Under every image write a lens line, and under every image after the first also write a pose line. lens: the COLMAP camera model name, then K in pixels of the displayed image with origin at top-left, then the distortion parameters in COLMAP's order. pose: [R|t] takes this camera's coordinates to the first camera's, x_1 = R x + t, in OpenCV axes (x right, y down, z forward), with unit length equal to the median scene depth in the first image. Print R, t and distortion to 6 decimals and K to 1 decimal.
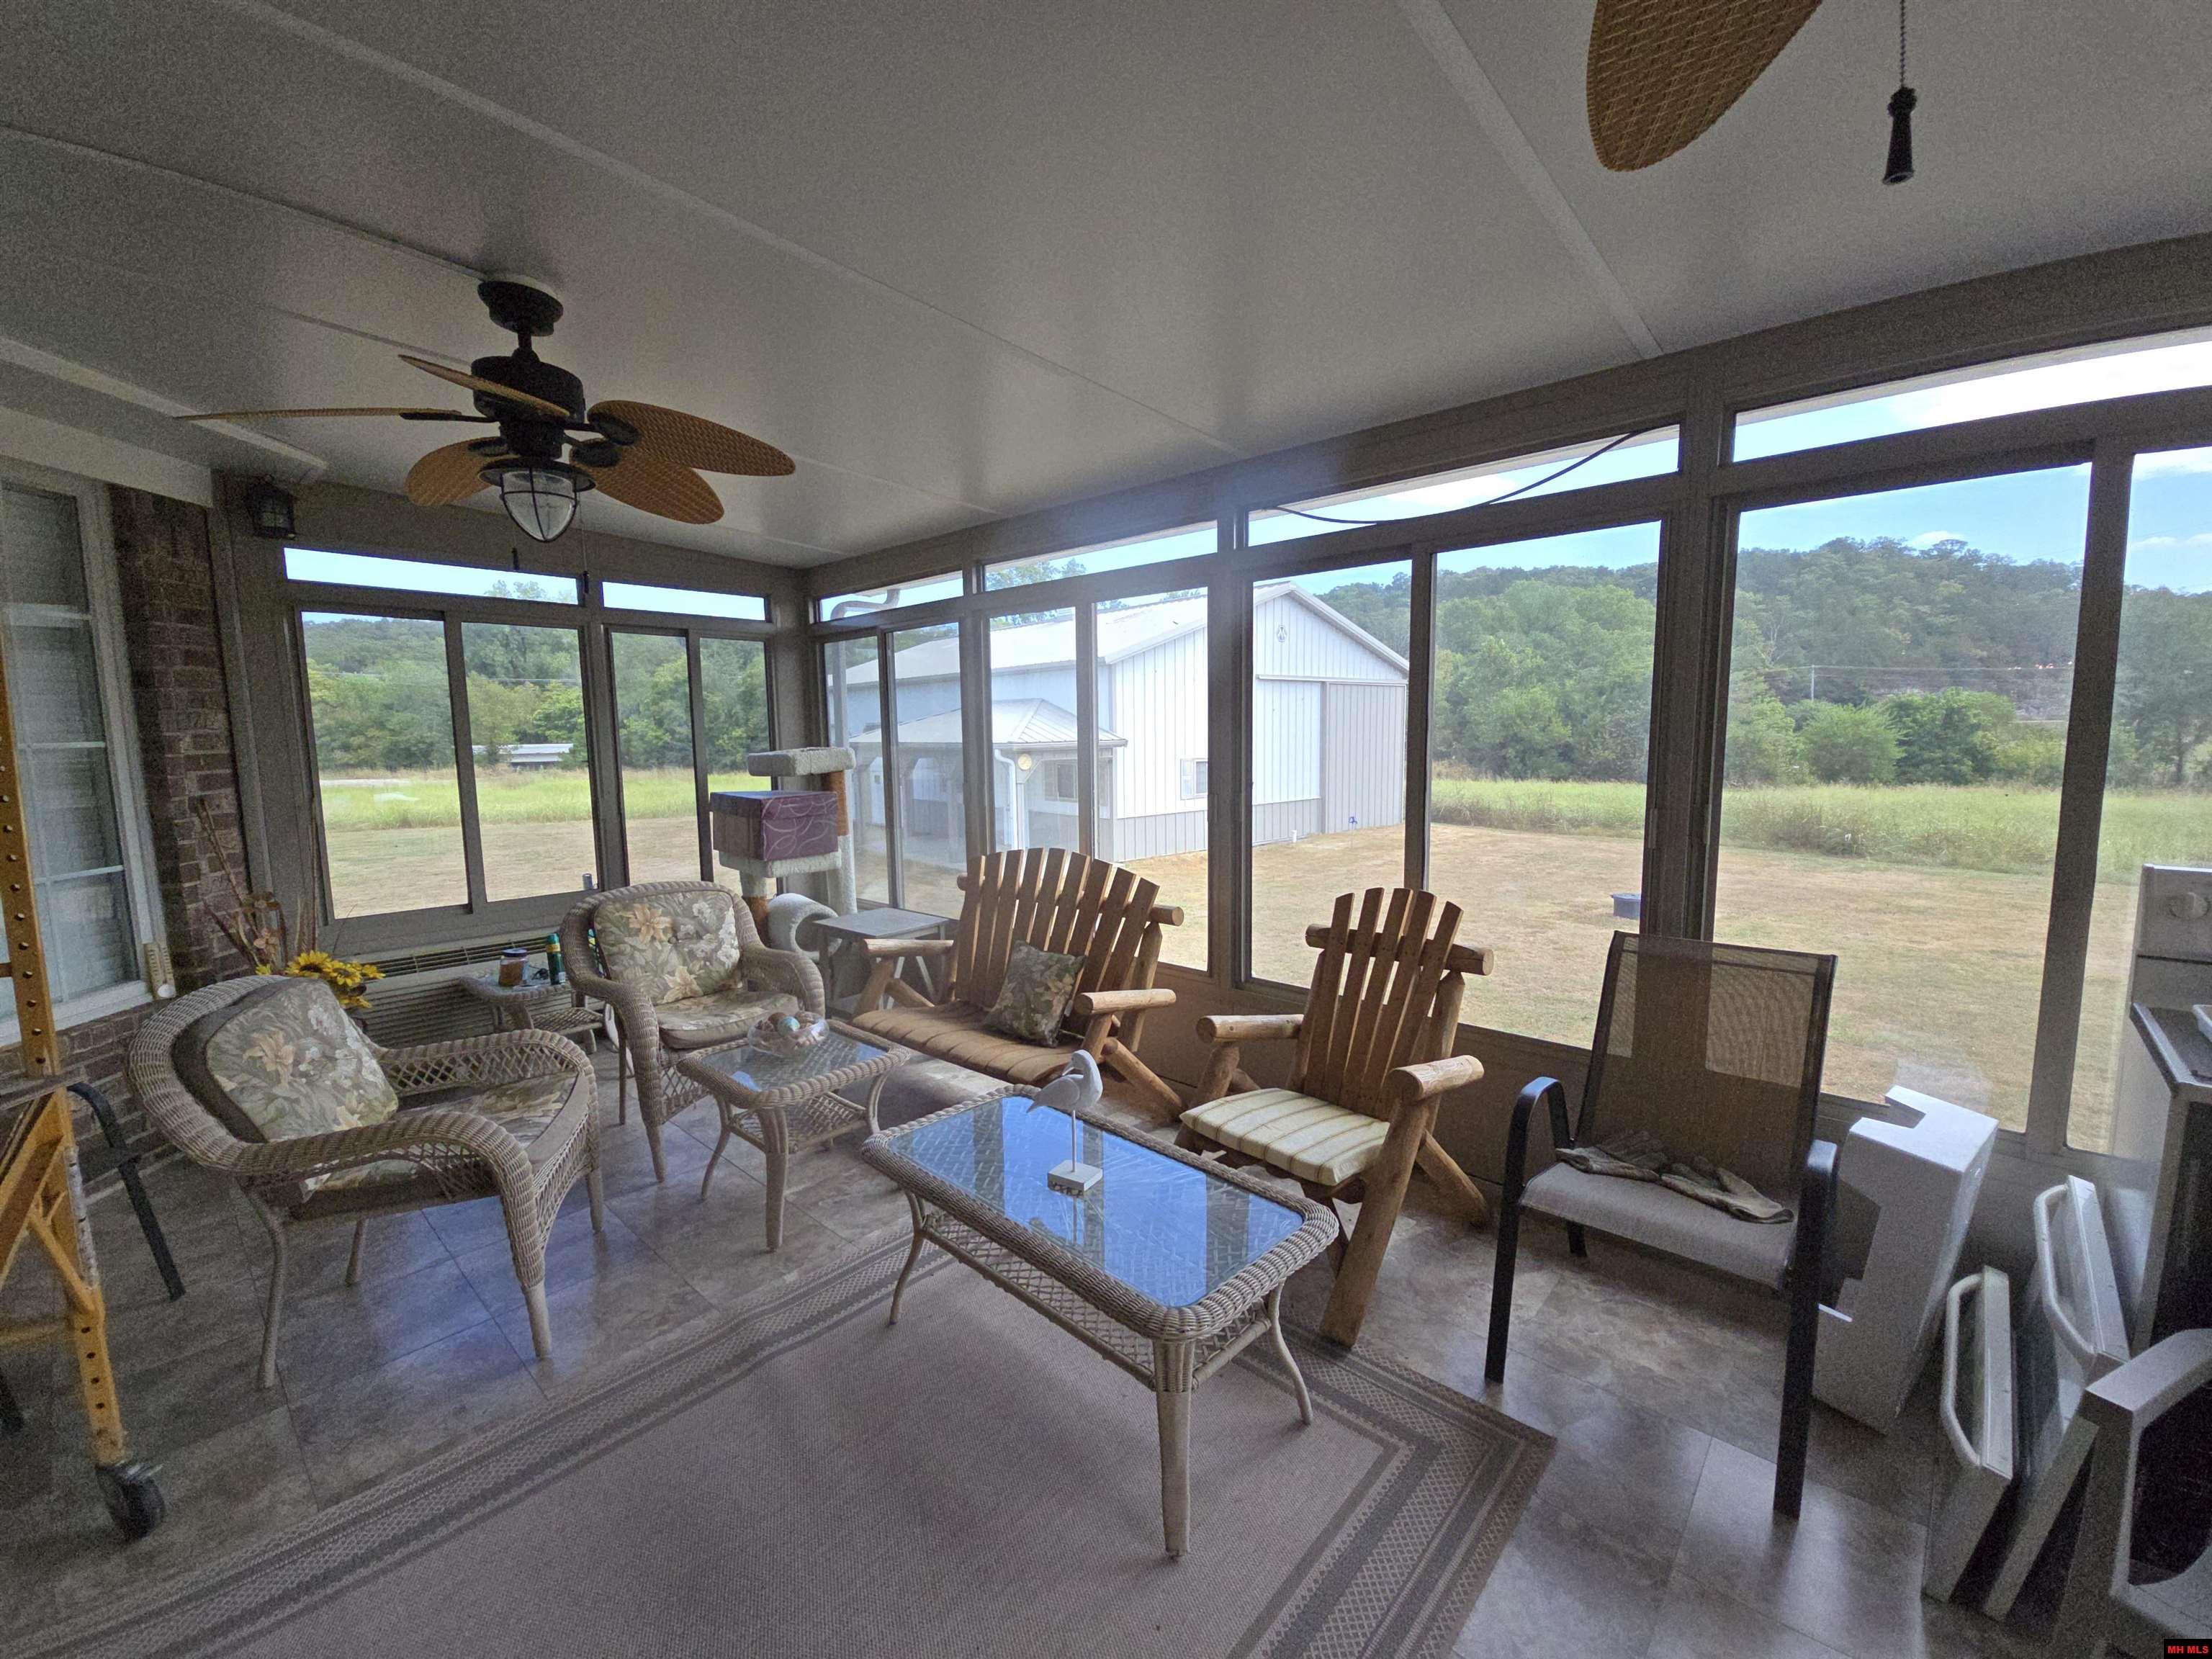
lens RADIAL K [[901.8, 0, 1106.0], [0, 901.8, 829.5], [0, 0, 1]] dist [-0.005972, -0.000379]
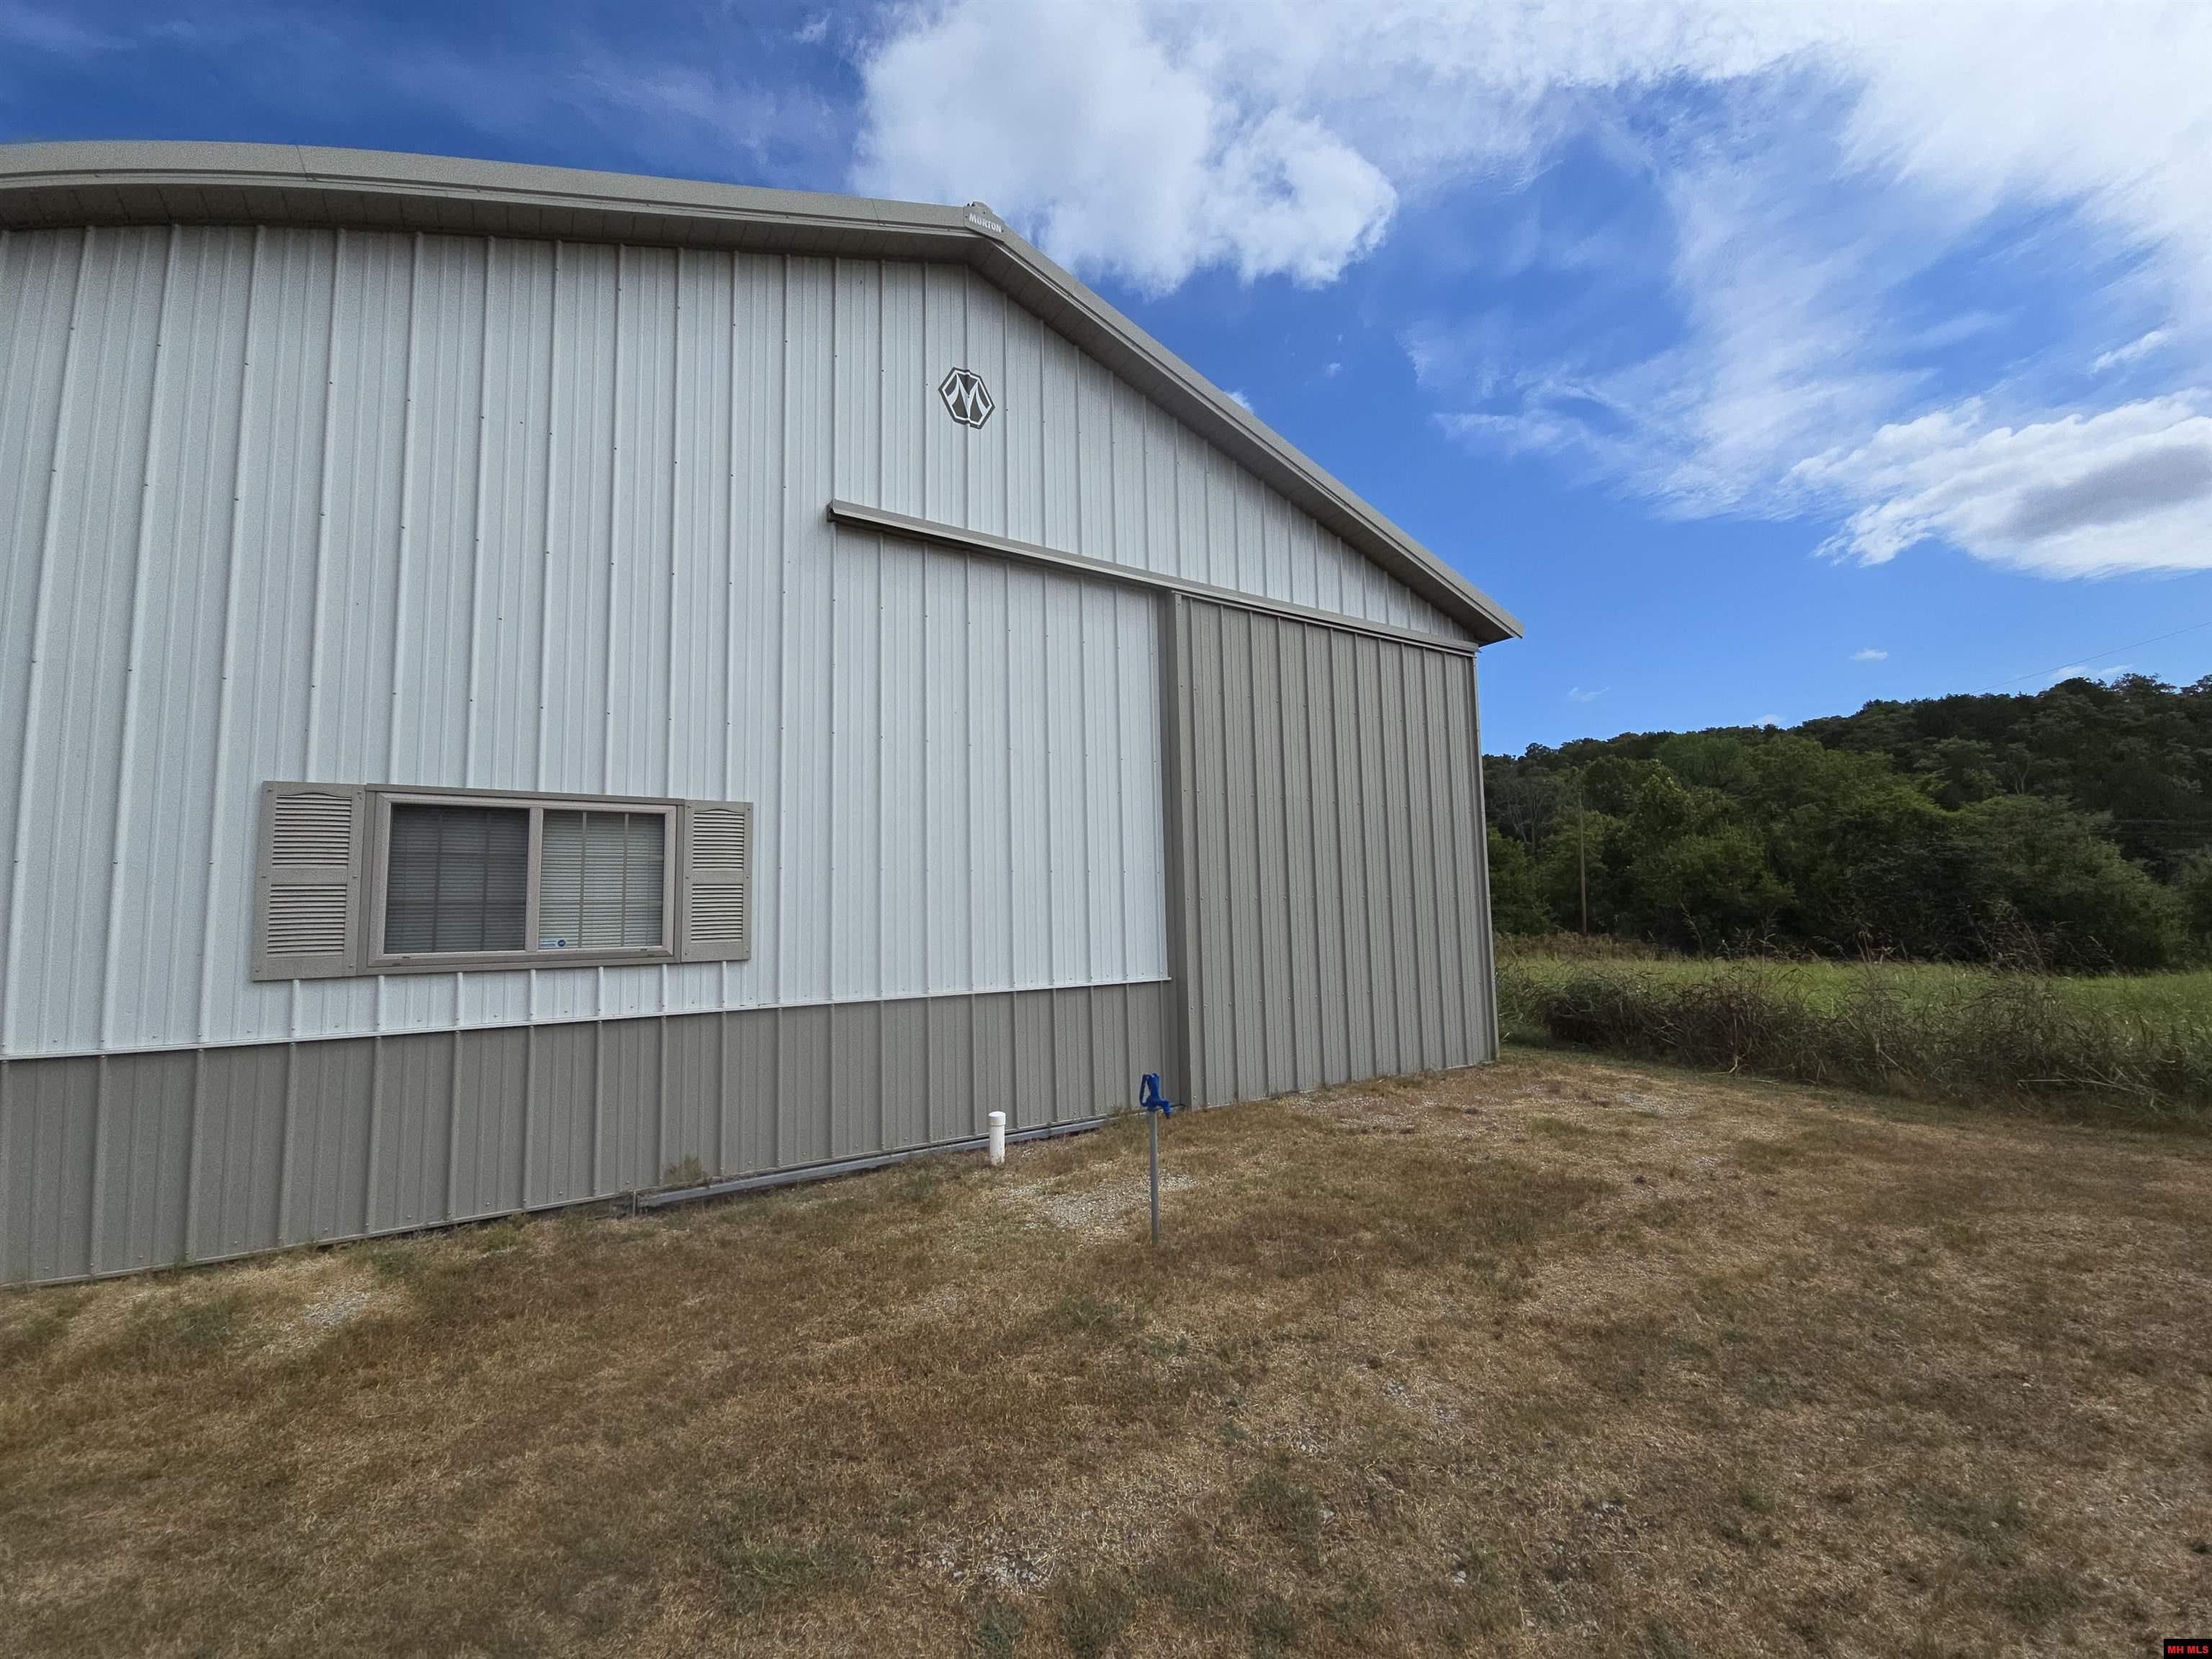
lens RADIAL K [[901.8, 0, 1106.0], [0, 901.8, 829.5], [0, 0, 1]] dist [-0.005972, -0.000379]
pose [[0.989664, -0.021144, -0.141836, 0.083869], [-0.008388, 0.978841, -0.204449, -0.007365], [0.143158, 0.203526, 0.968547, 0.228657]]
